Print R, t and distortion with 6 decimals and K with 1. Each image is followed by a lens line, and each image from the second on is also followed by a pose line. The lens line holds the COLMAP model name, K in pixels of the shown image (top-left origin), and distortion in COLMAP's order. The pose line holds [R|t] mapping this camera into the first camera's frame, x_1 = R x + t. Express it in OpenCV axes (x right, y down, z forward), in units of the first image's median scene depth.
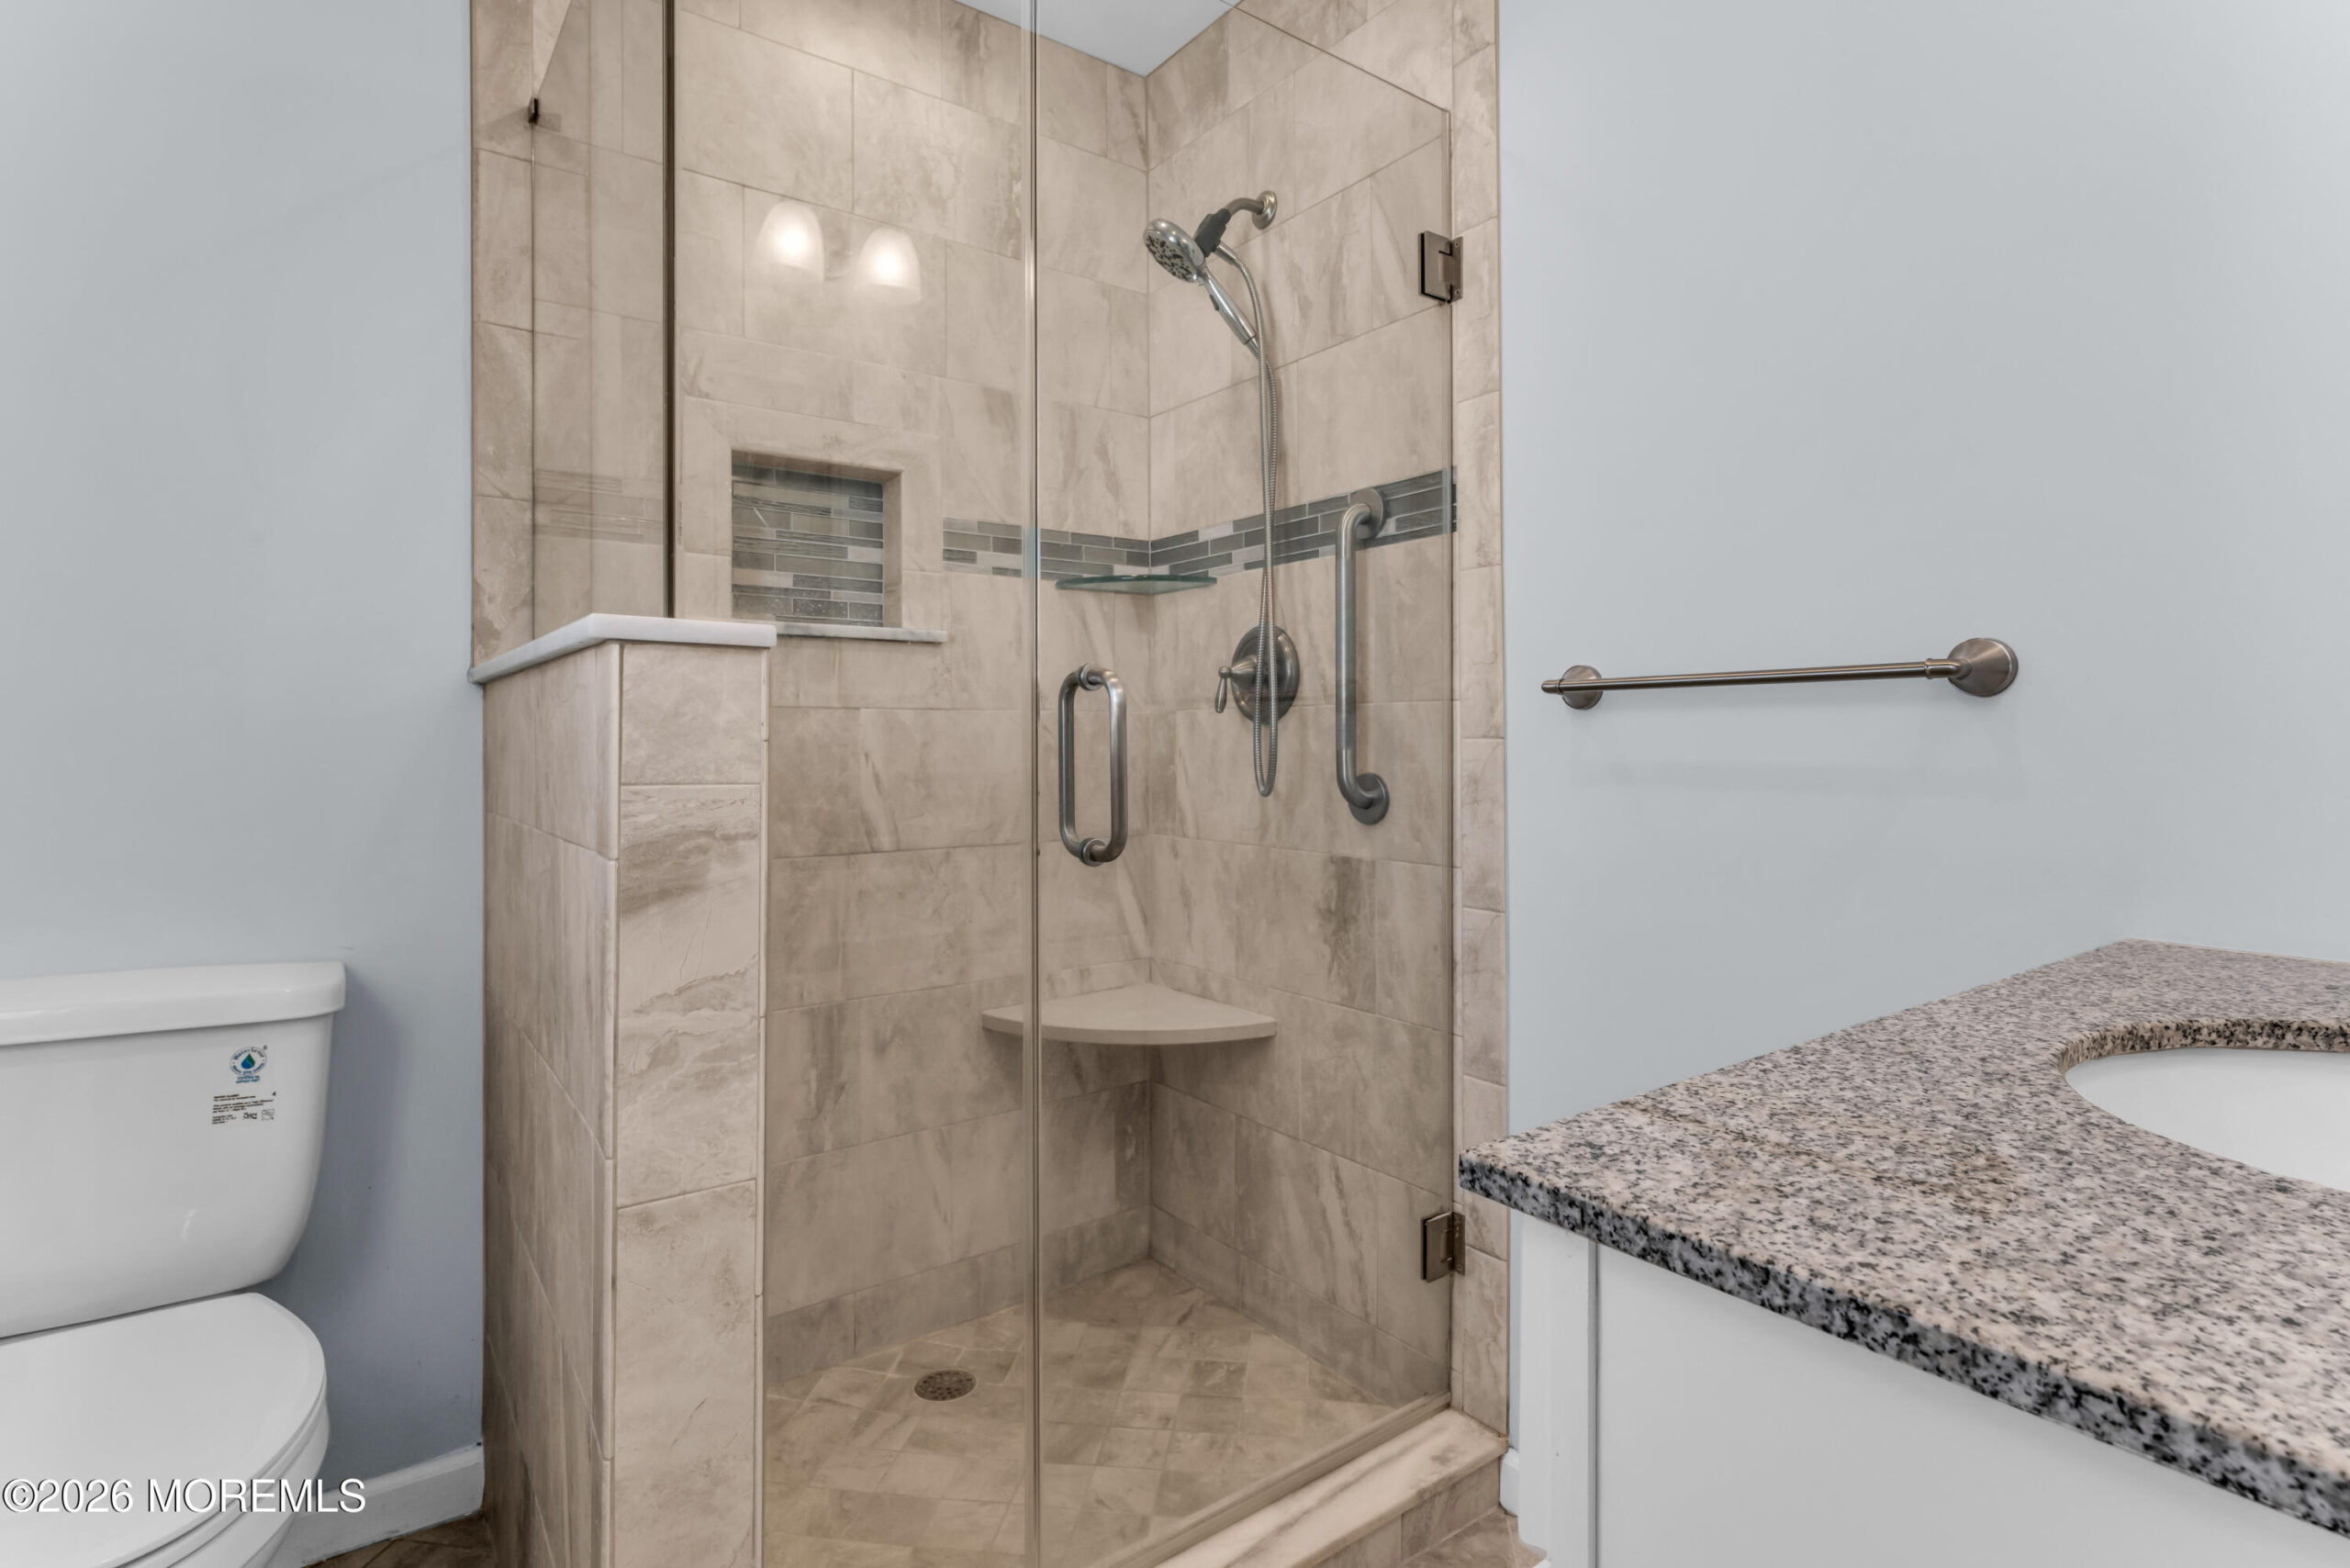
lens RADIAL K [[1138.2, 0, 1174.0], [0, 1138.2, 766.2], [0, 0, 1]] dist [0.023857, 0.000153]
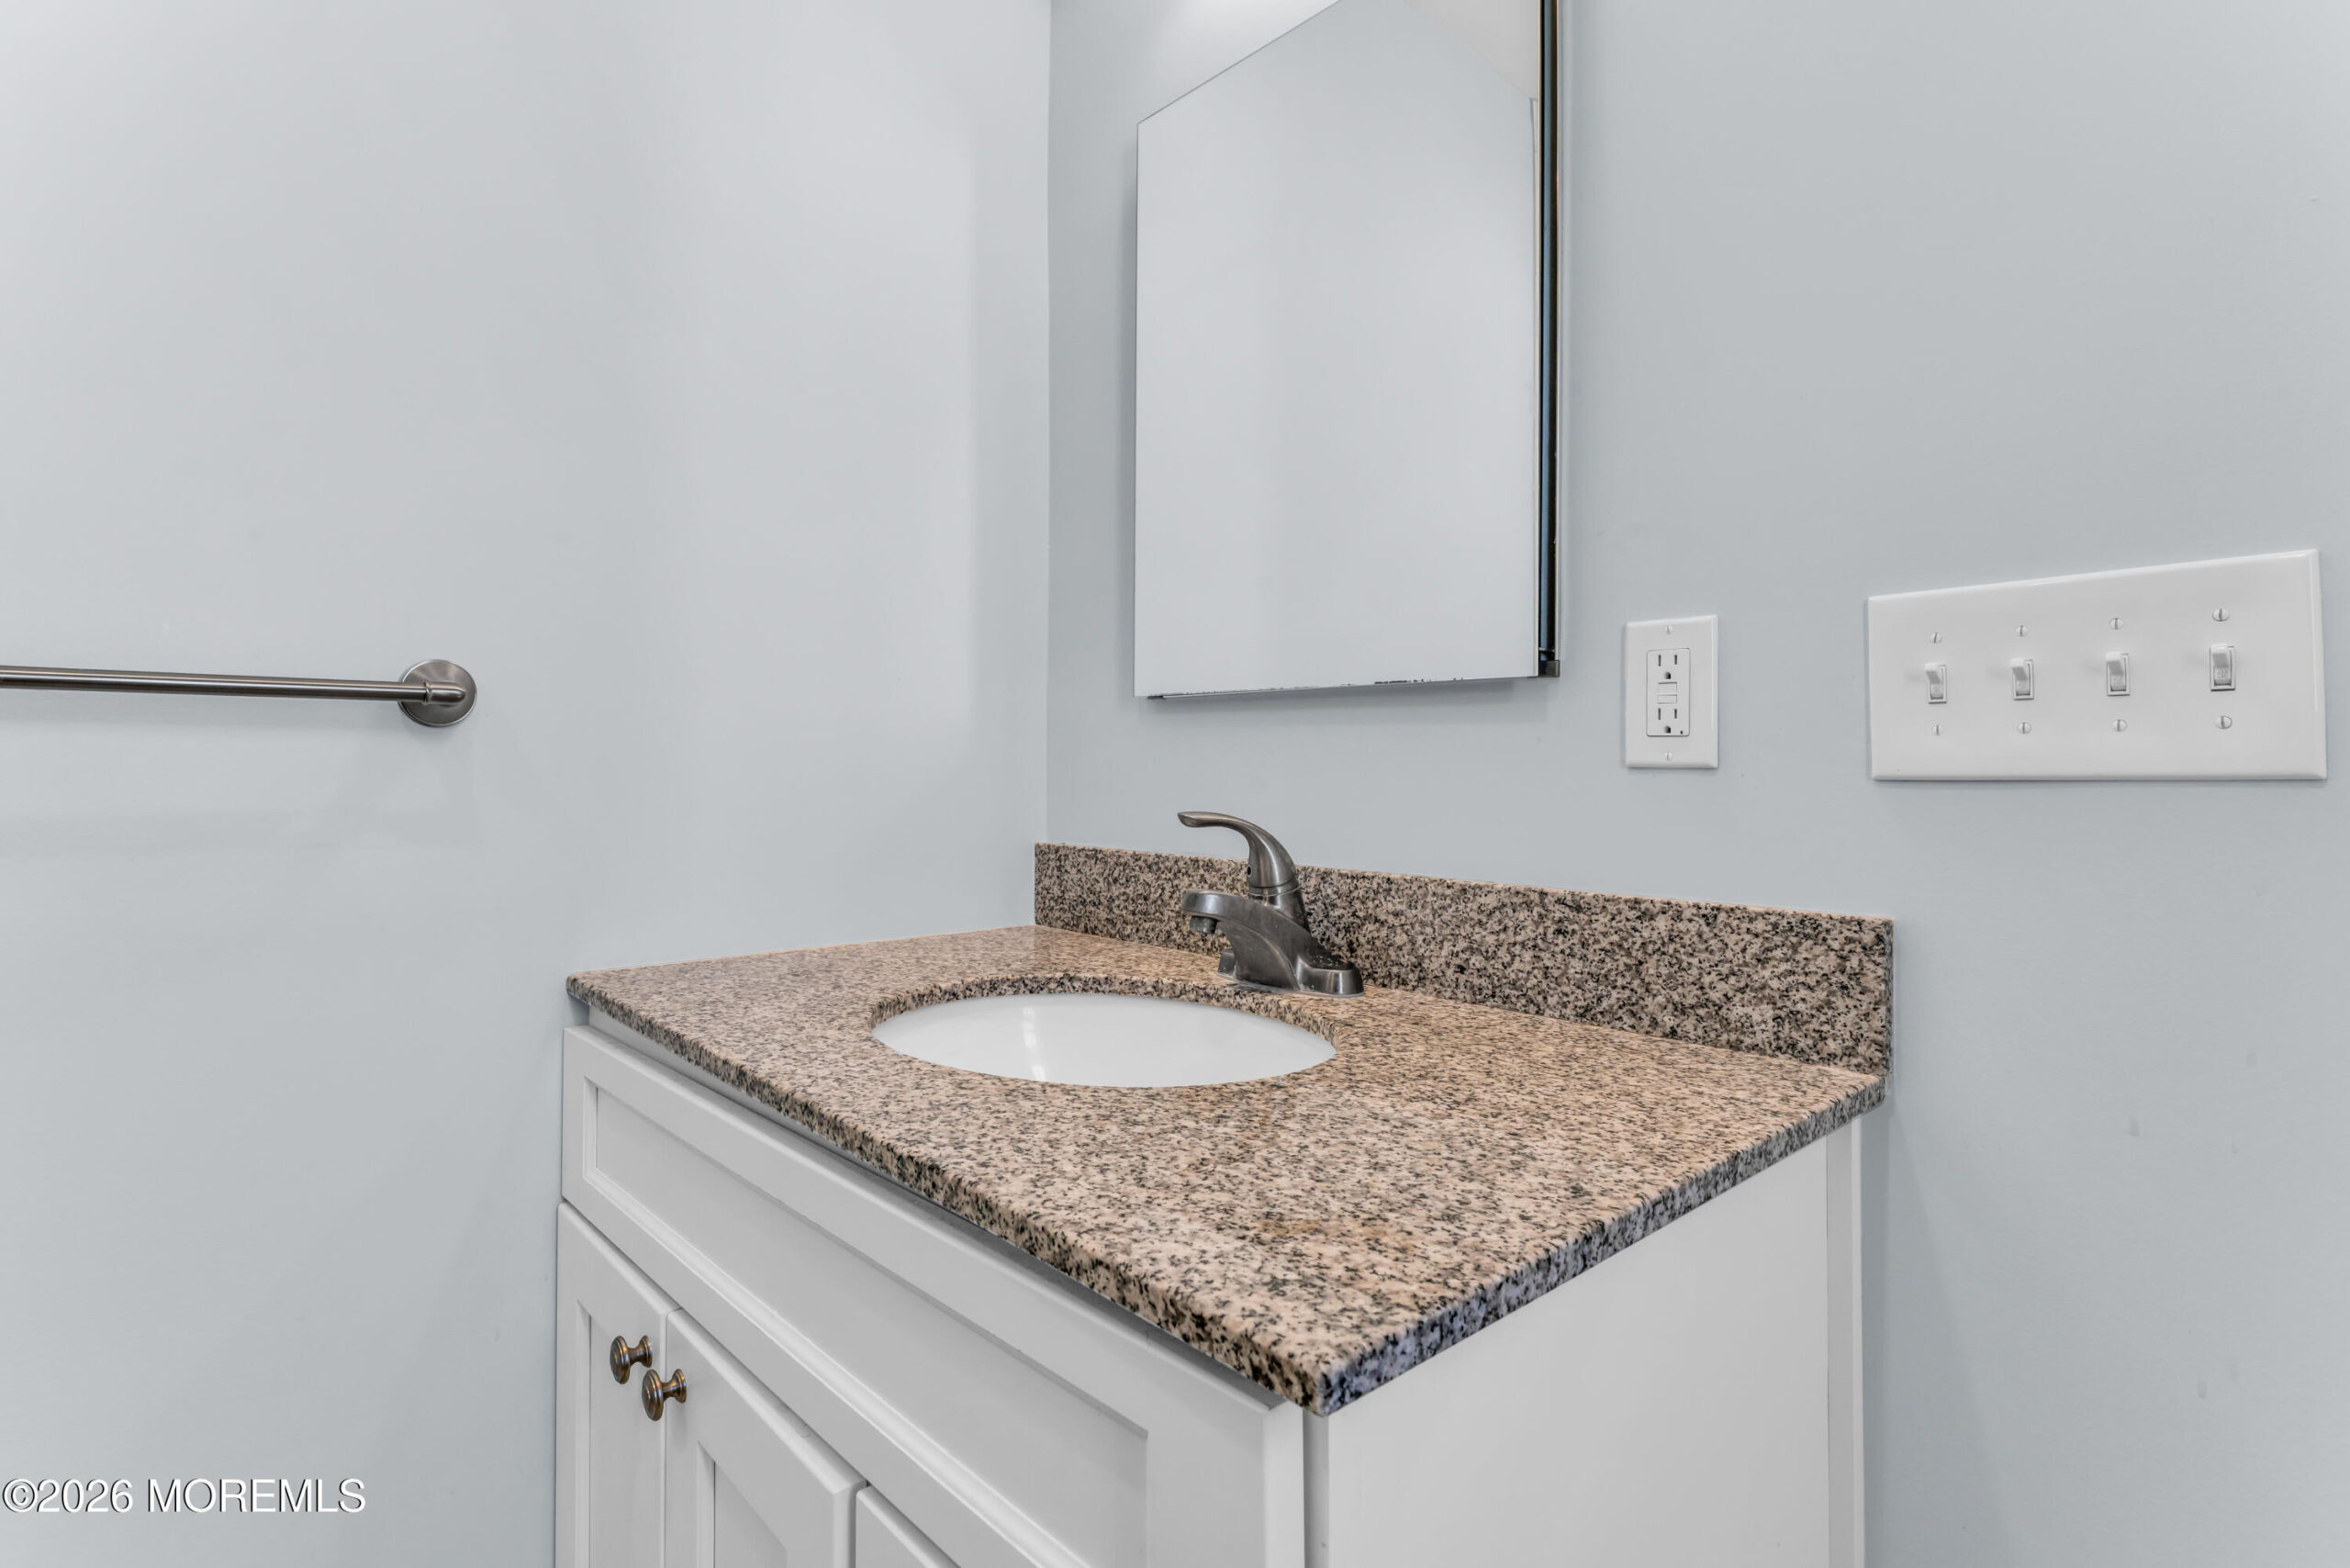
lens RADIAL K [[1138.2, 0, 1171.5], [0, 1138.2, 775.7], [0, 0, 1]] dist [0.023857, 0.000153]
pose [[-0.103004, -0.007060, 0.994656, -0.533073], [0.011299, 0.999902, 0.008267, -0.060261], [-0.994617, 0.012090, -0.102915, 1.321556]]
